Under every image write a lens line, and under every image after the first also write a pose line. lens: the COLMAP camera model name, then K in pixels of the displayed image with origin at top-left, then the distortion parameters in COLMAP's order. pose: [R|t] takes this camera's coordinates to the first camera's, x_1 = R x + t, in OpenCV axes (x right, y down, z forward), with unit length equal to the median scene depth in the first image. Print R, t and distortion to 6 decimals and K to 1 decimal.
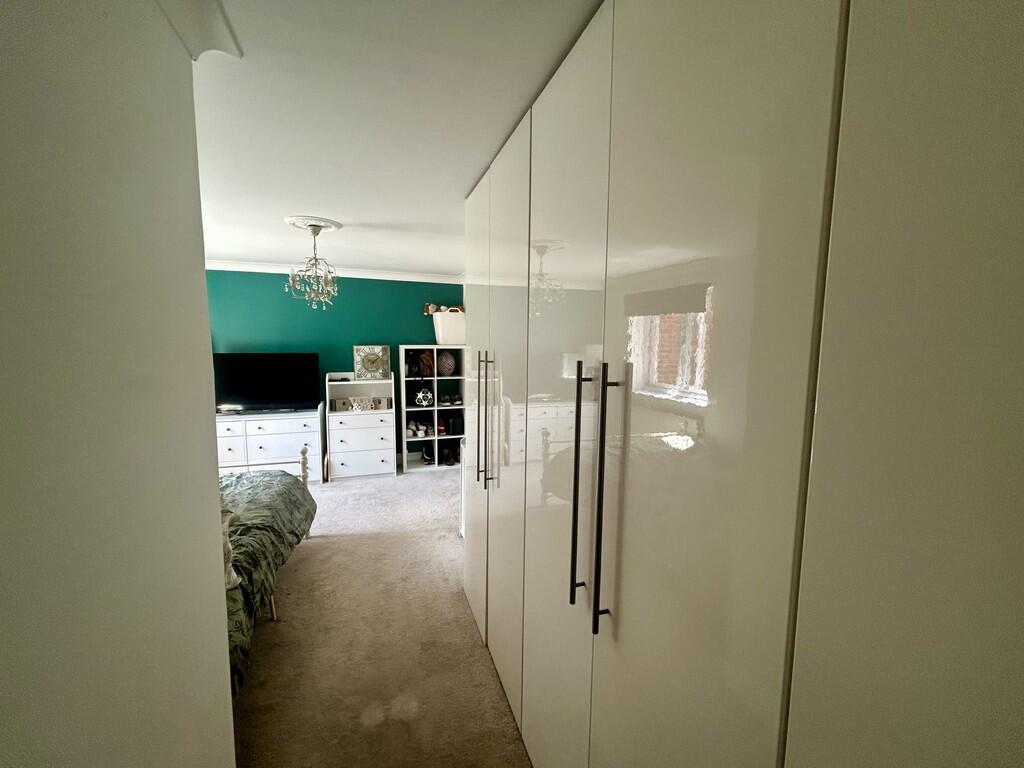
lens RADIAL K [[417.8, 0, 514.4], [0, 417.8, 382.6], [0, 0, 1]] dist [-0.000337, 0.001505]
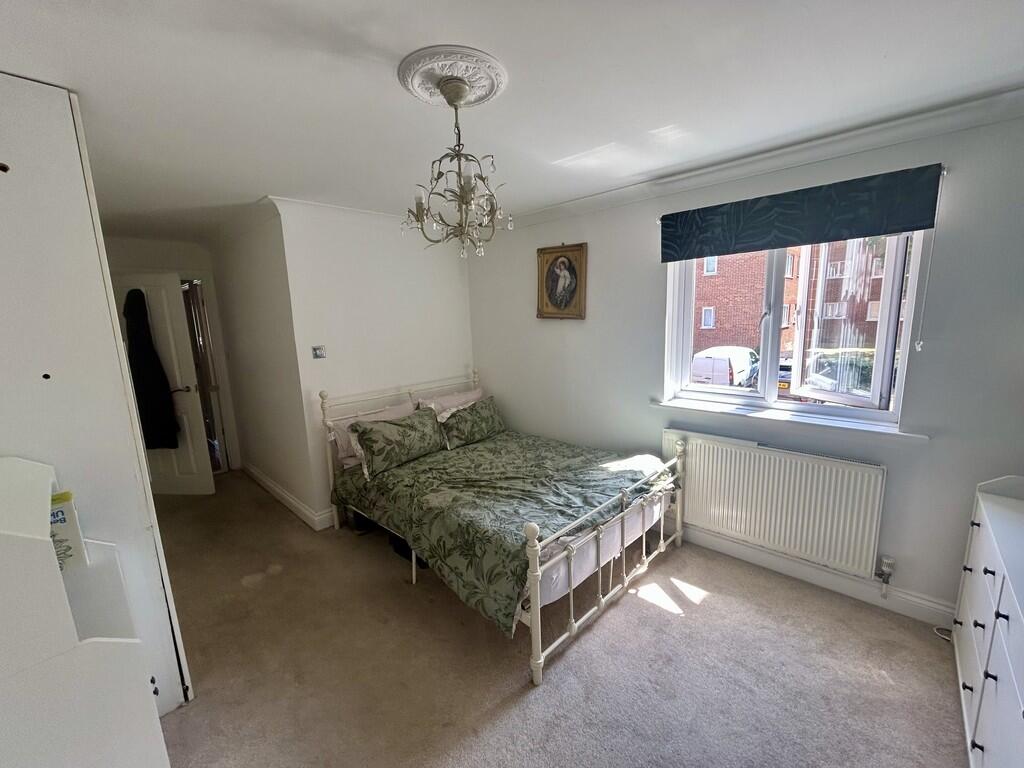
lens RADIAL K [[417.8, 0, 511.5], [0, 417.8, 383.5], [0, 0, 1]] dist [-0.000337, 0.001505]
pose [[-0.884678, 0.102847, -0.454716, -0.182823], [-0.019027, 0.966585, 0.255639, -0.107132], [0.465814, 0.234810, -0.853160, 0.980405]]
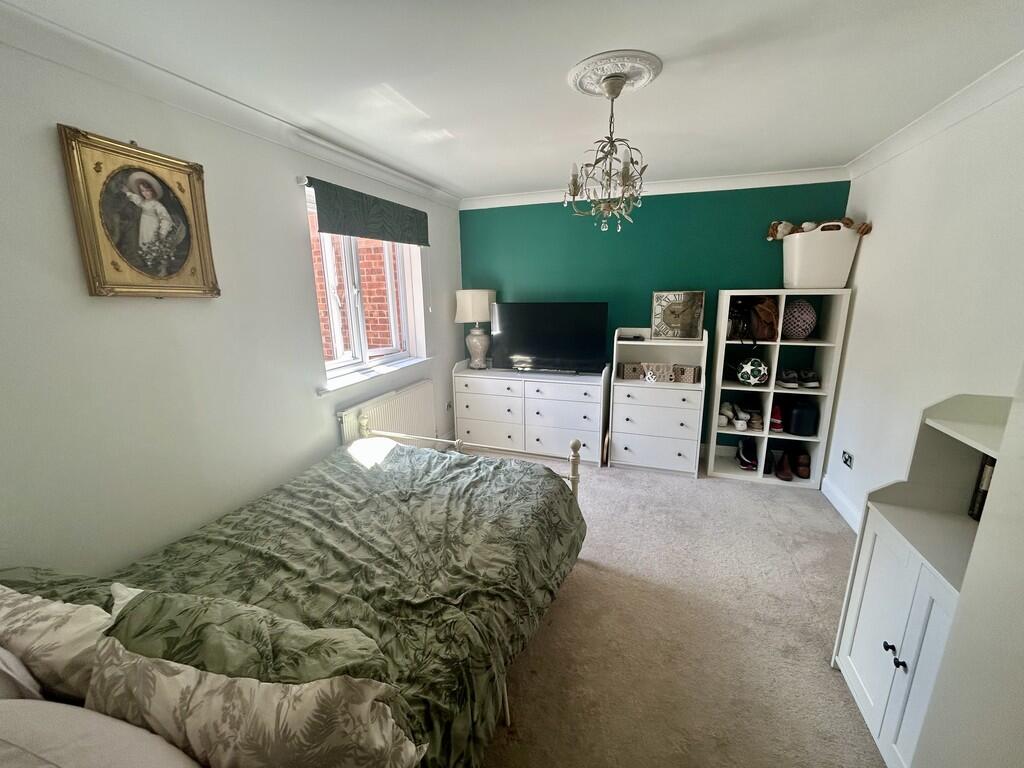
lens RADIAL K [[417.8, 0, 516.8], [0, 417.8, 381.7], [0, 0, 1]] dist [-0.000337, 0.001505]
pose [[0.790639, 0.118238, -0.600757, -0.122268], [-0.043781, 0.989583, 0.137146, -0.023450], [0.610715, -0.082132, 0.787580, 0.278659]]
